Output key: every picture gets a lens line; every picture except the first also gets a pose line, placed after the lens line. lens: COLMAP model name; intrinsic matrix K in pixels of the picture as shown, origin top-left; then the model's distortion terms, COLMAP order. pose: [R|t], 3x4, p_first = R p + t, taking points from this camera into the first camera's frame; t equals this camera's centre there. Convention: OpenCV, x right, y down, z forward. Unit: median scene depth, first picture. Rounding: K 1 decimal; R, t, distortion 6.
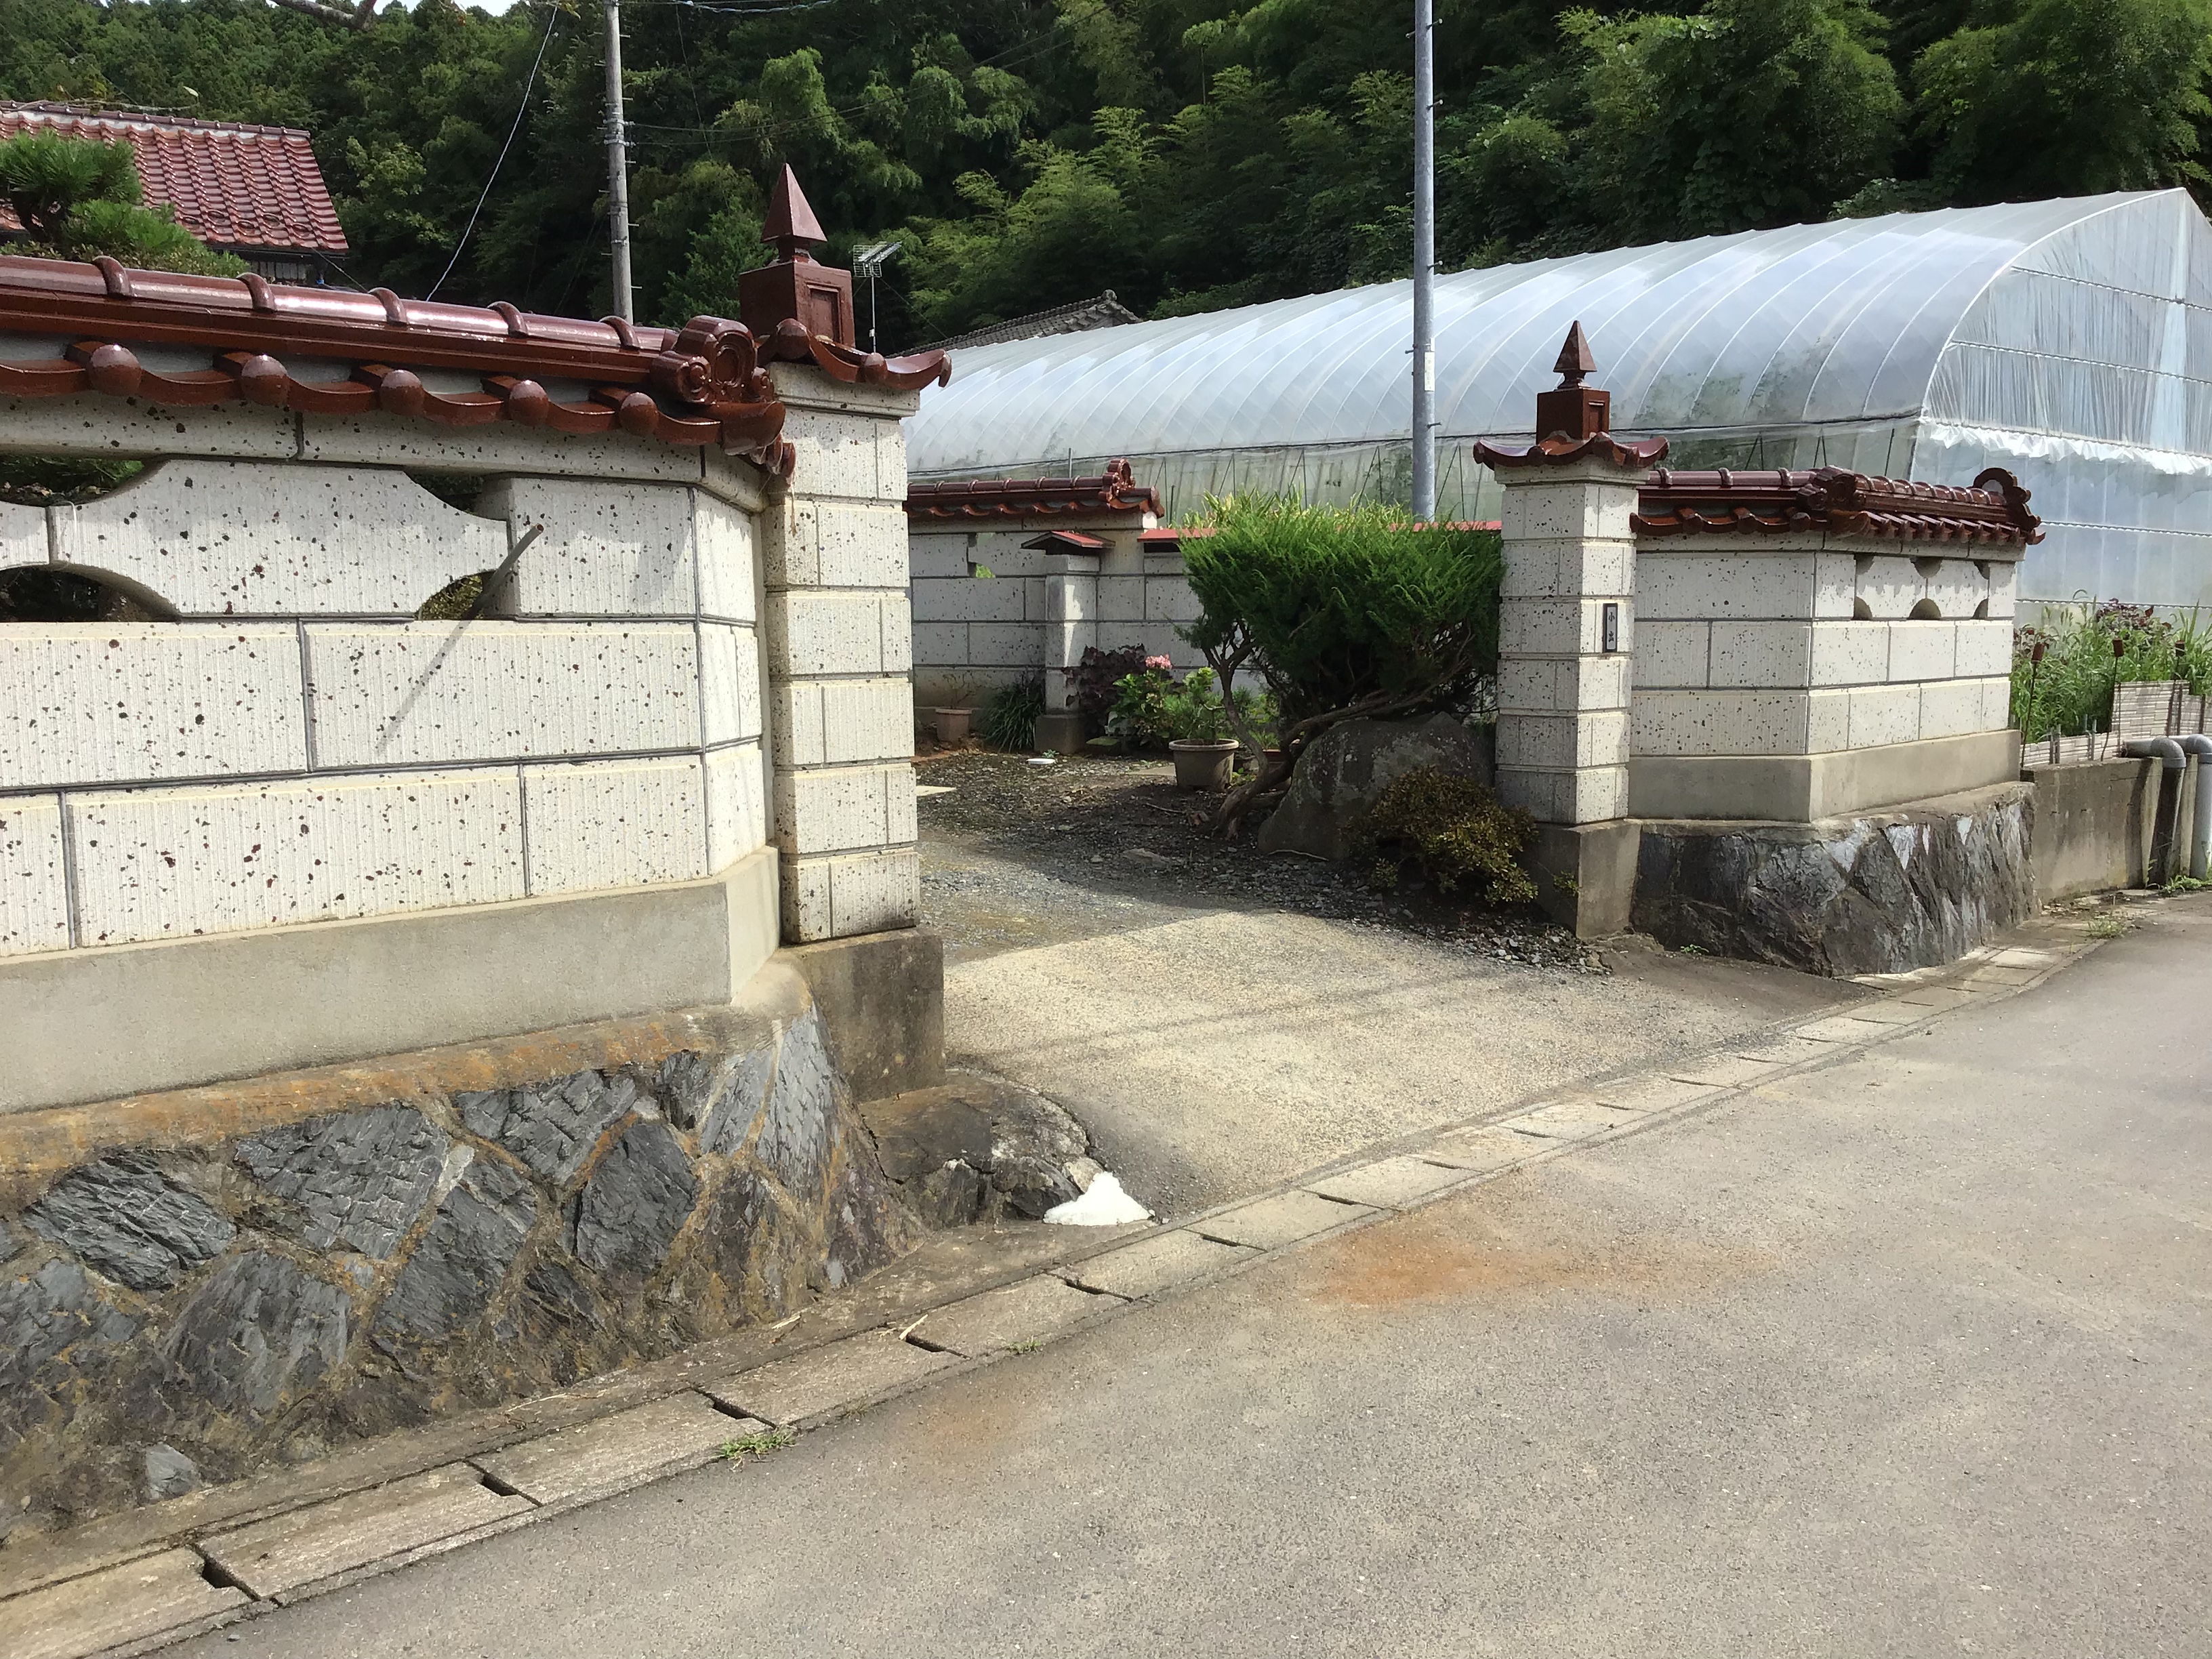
lens RADIAL K [[1975.1, 0, 1103.3], [0, 1975.1, 834.3], [0, 0, 1]] dist [0.102534, -0.201021]
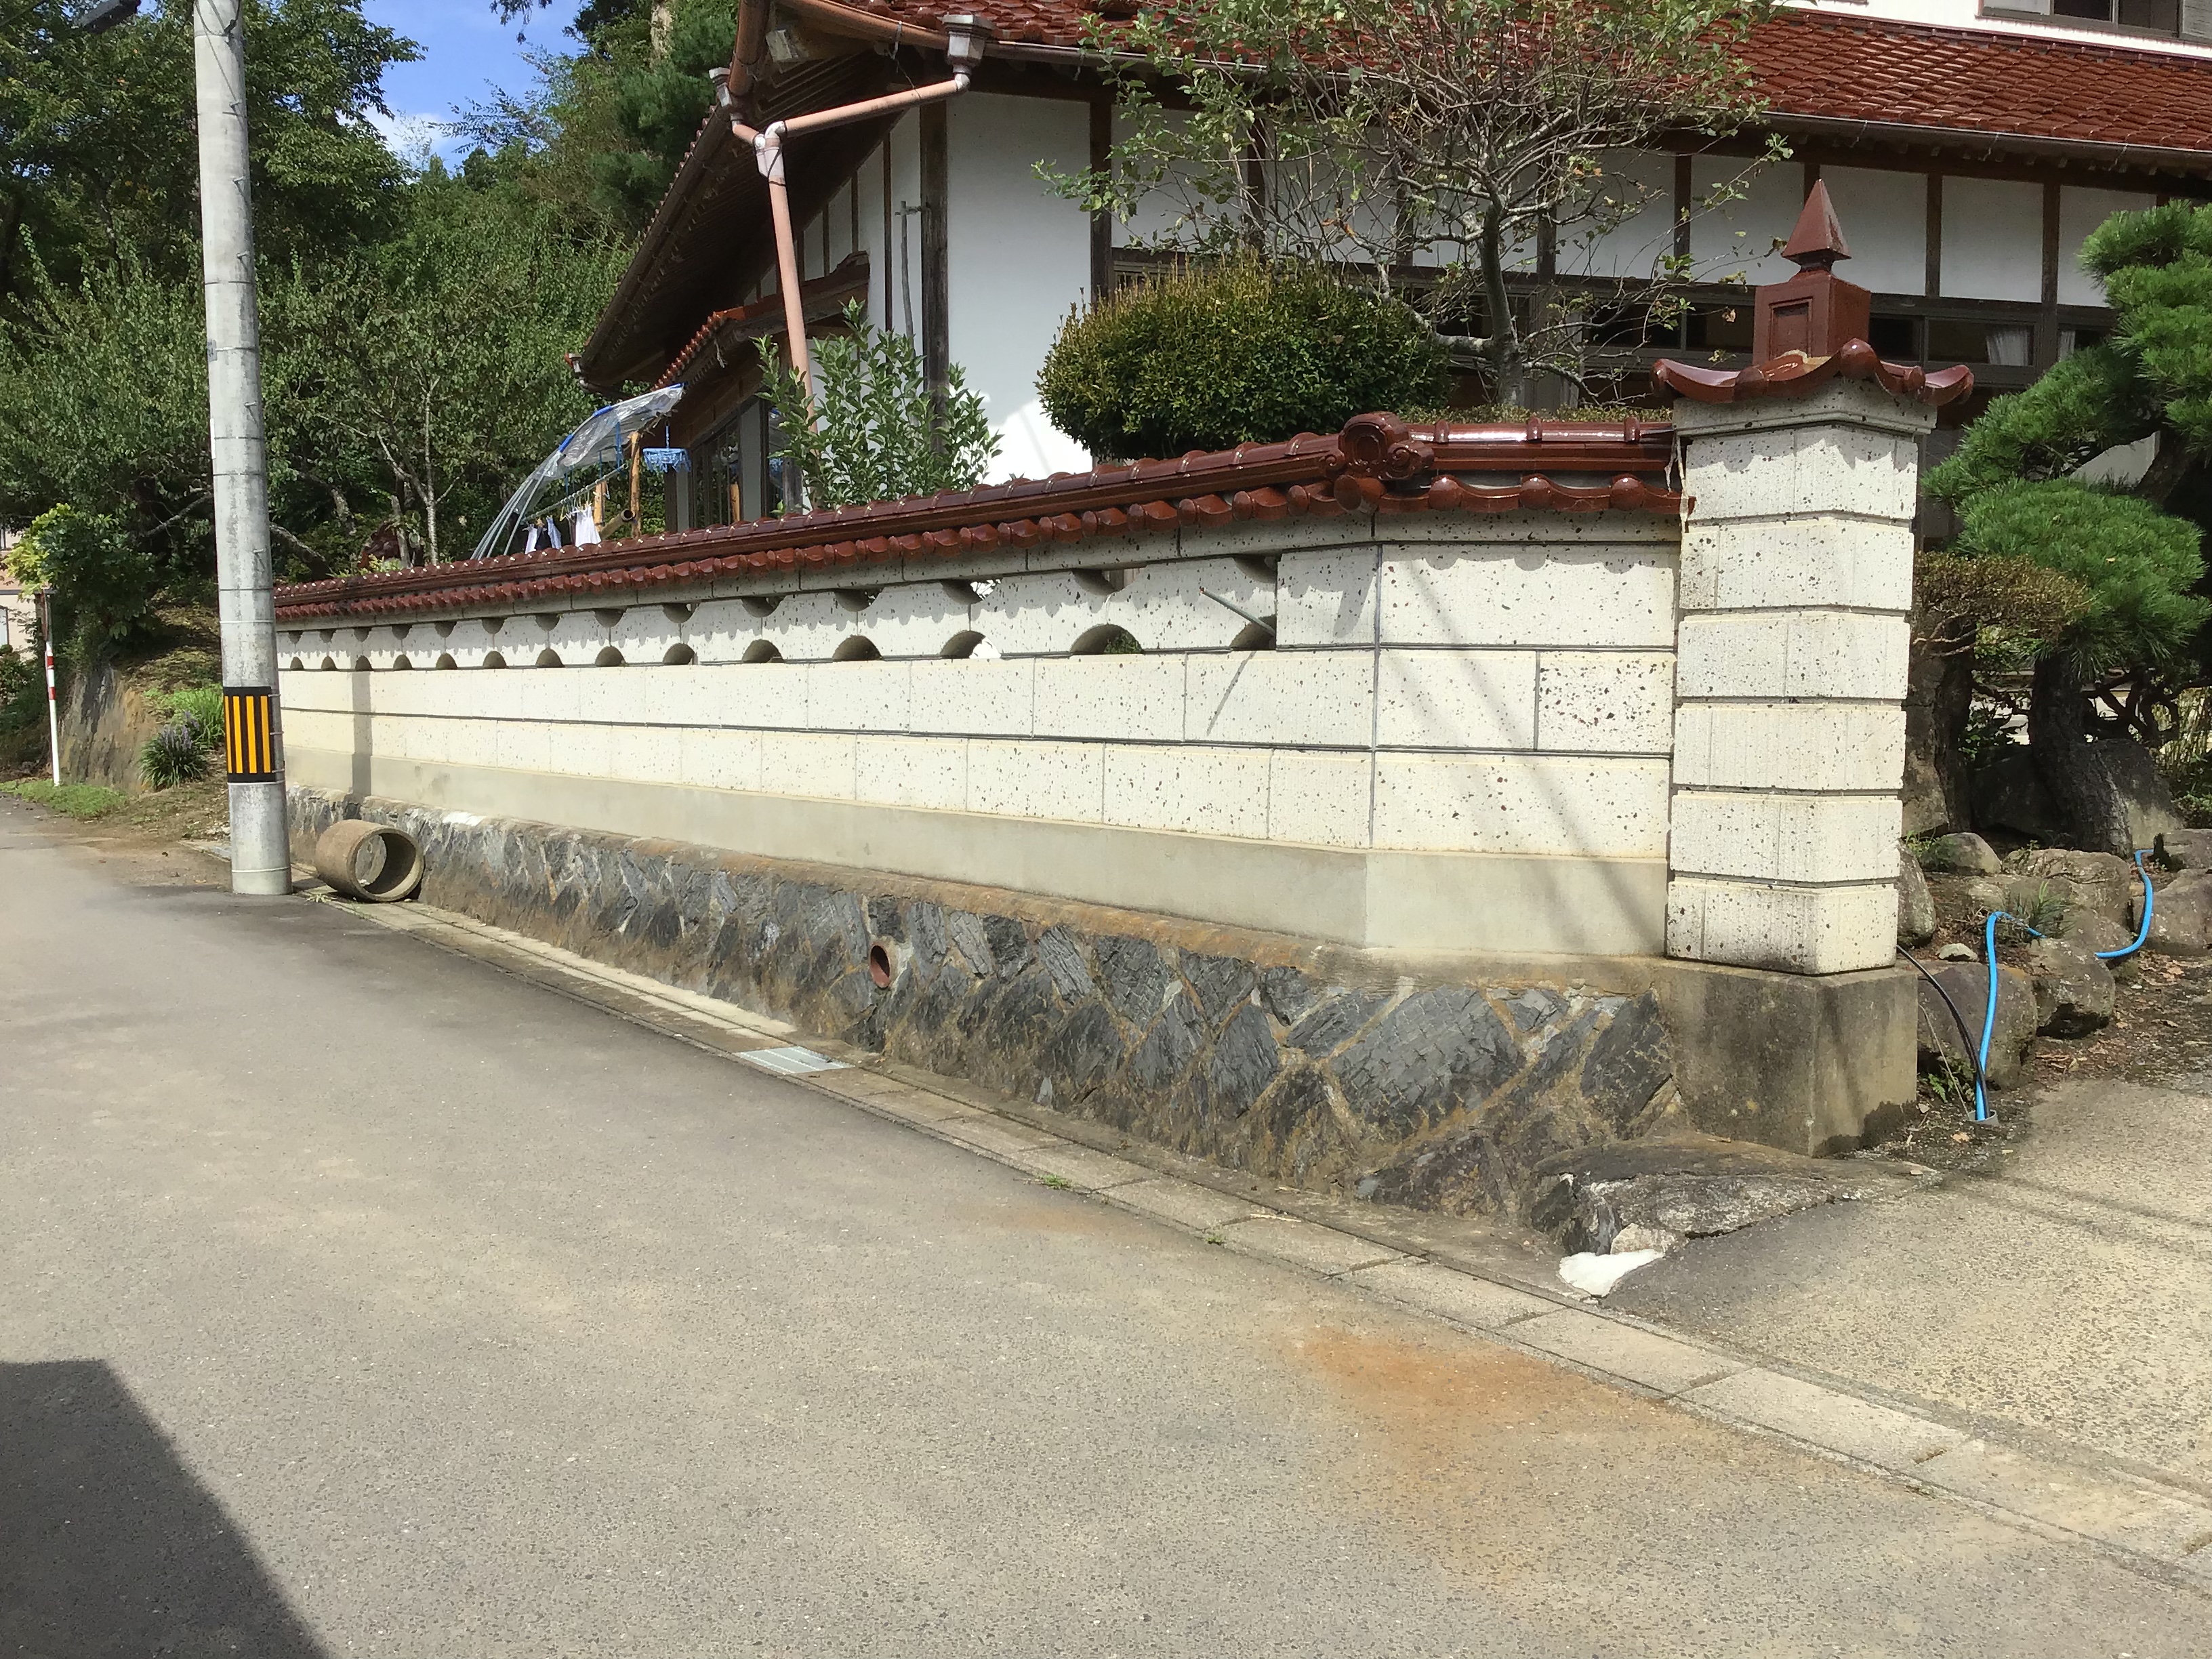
lens RADIAL K [[1975.1, 0, 1103.3], [0, 1975.1, 834.3], [0, 0, 1]] dist [0.102534, -0.201021]
pose [[-0.156028, 0.084724, -0.984112, 1.100592], [-0.099021, 0.989954, 0.100926, -0.101212], [0.982777, 0.113195, -0.146071, 1.034358]]
